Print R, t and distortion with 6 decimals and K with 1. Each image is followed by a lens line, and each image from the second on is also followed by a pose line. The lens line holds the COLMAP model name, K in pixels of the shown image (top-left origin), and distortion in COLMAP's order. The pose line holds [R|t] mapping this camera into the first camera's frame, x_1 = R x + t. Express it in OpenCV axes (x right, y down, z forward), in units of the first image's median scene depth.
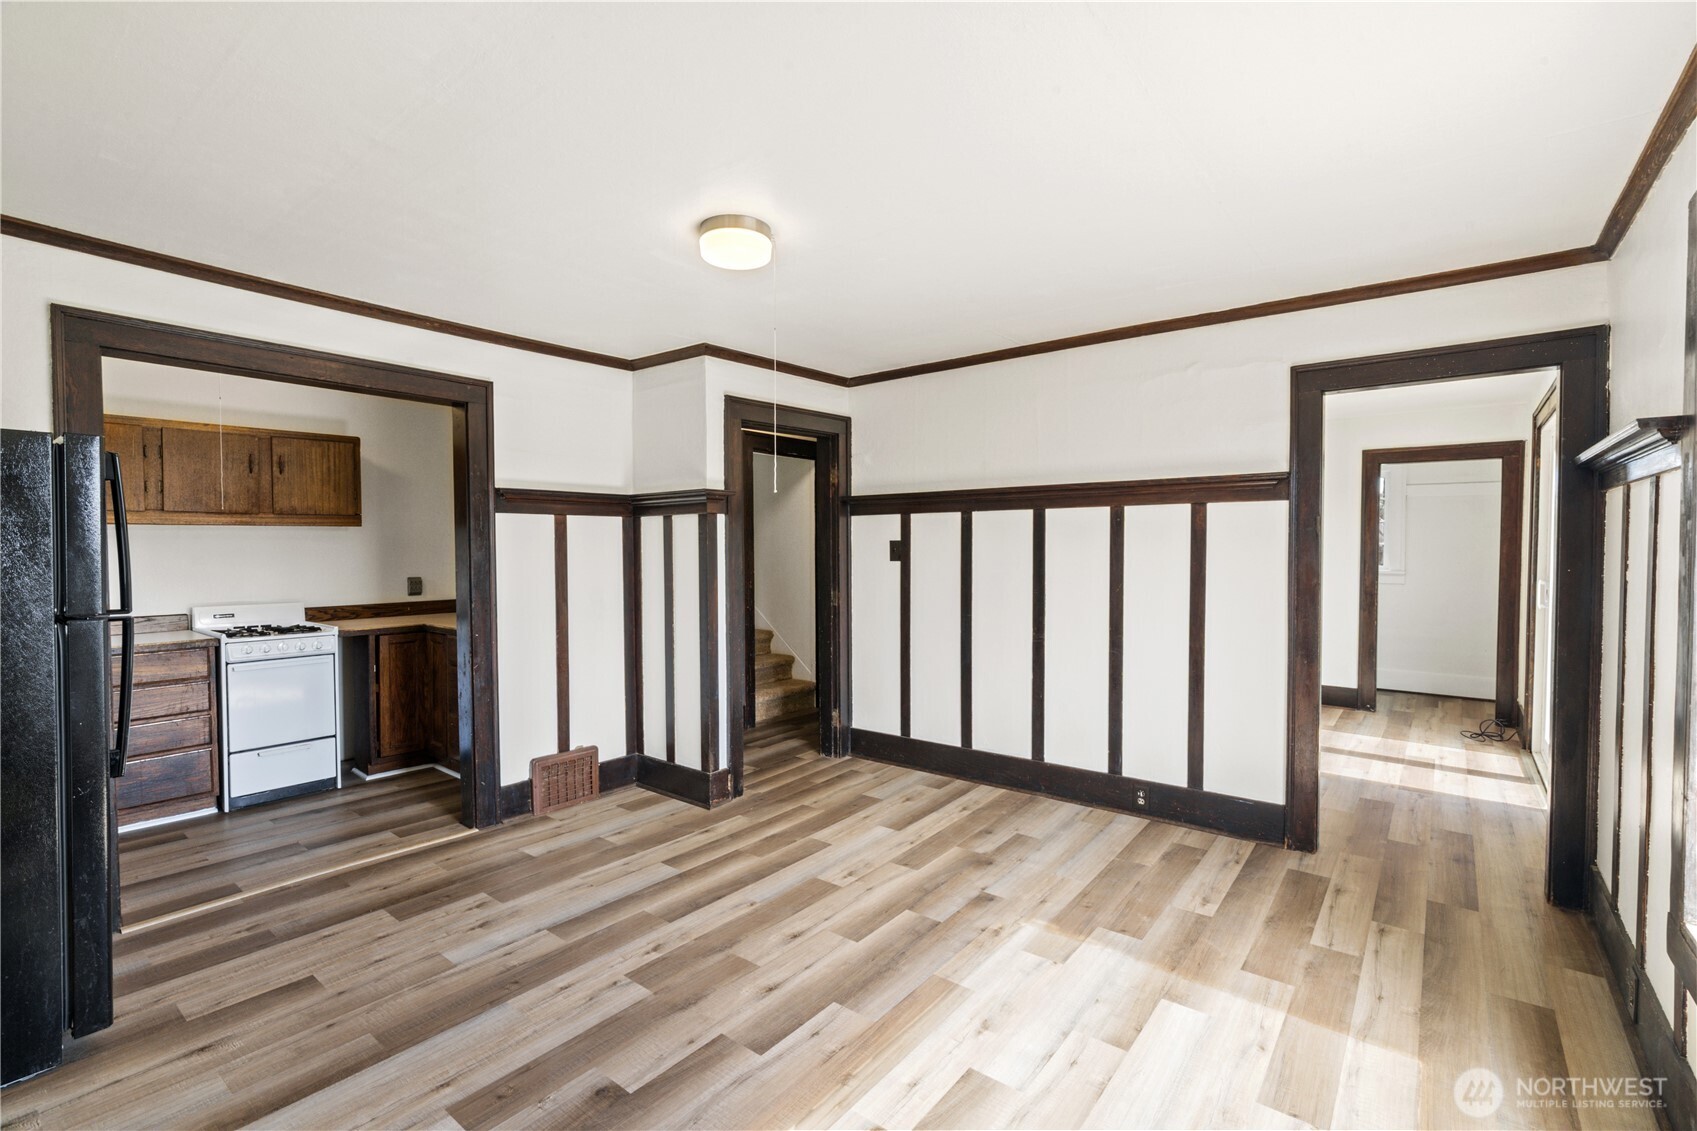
lens RADIAL K [[762.7, 0, 847.9], [0, 762.7, 573.9], [0, 0, 1]] dist [-0.009044, 0.003568]
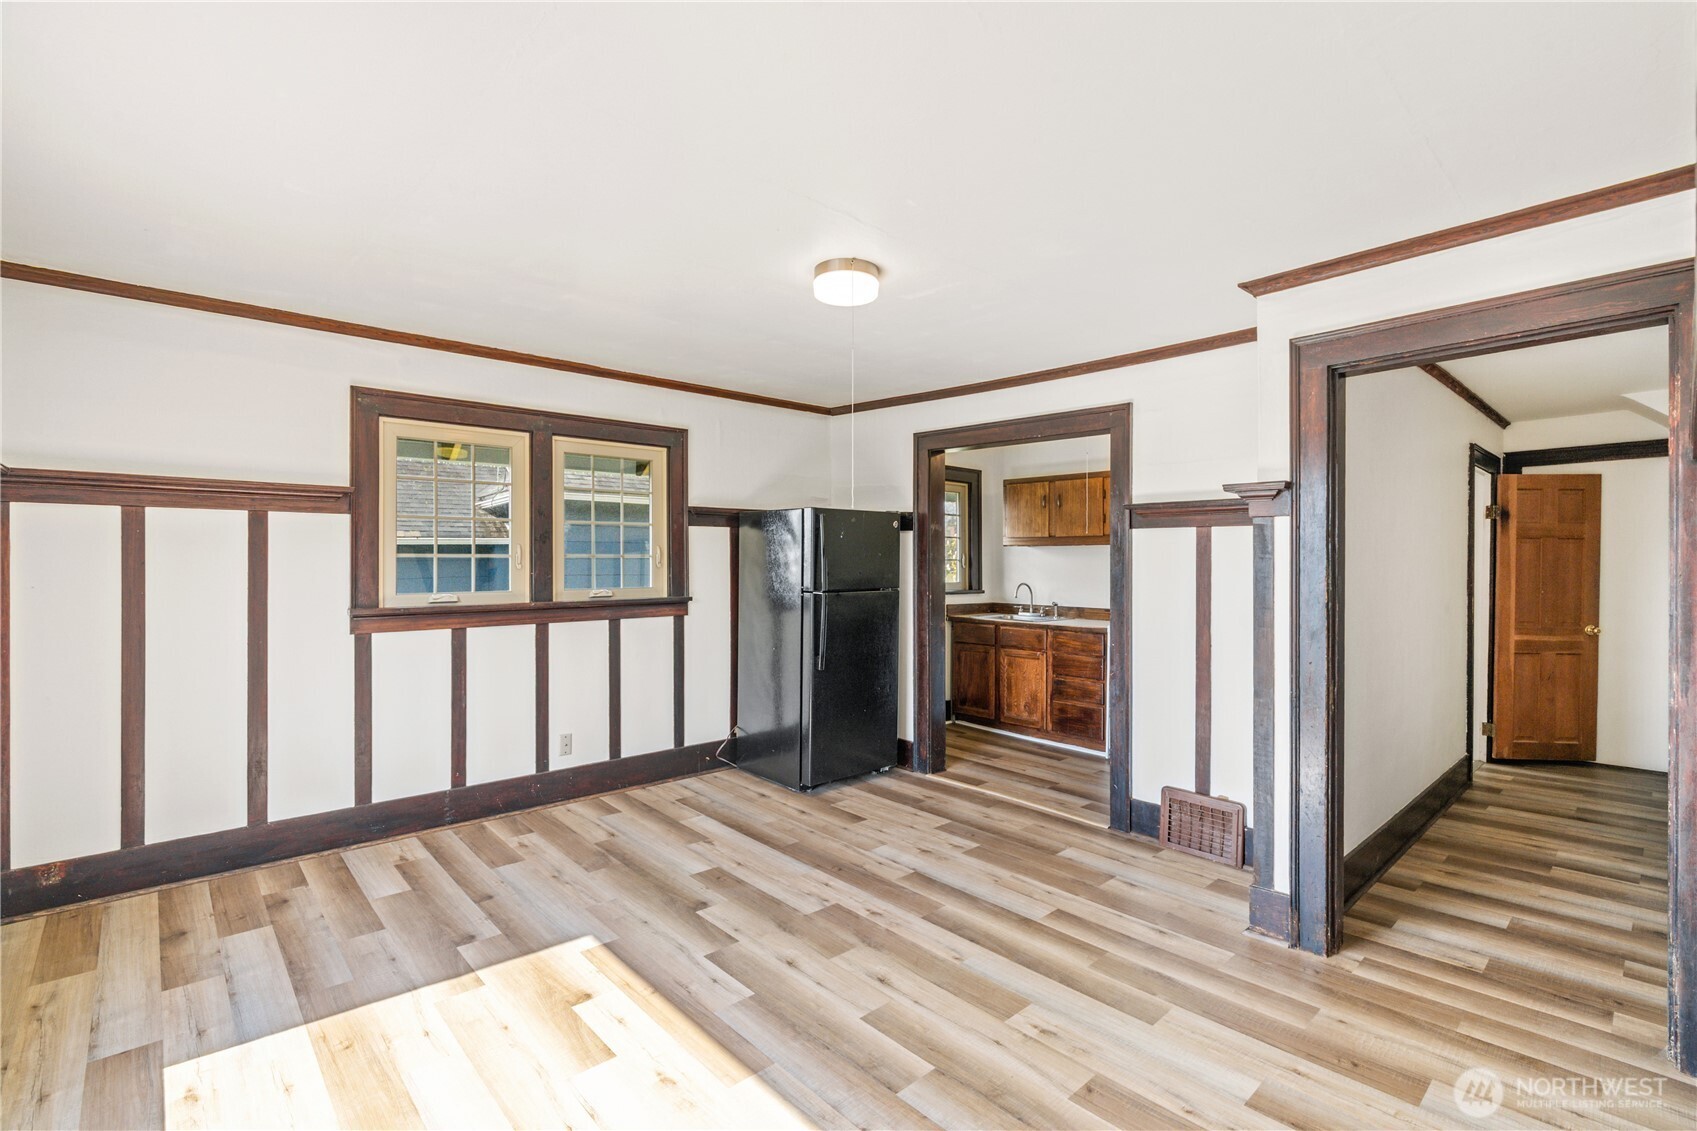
lens RADIAL K [[762.7, 0, 839.5], [0, 762.7, 562.0], [0, 0, 1]] dist [-0.009044, 0.003568]
pose [[-0.161344, 0.004010, -0.986890, 0.730265], [-0.042544, 0.999034, 0.011015, -0.035310], [0.985981, 0.043764, -0.161018, 0.922387]]
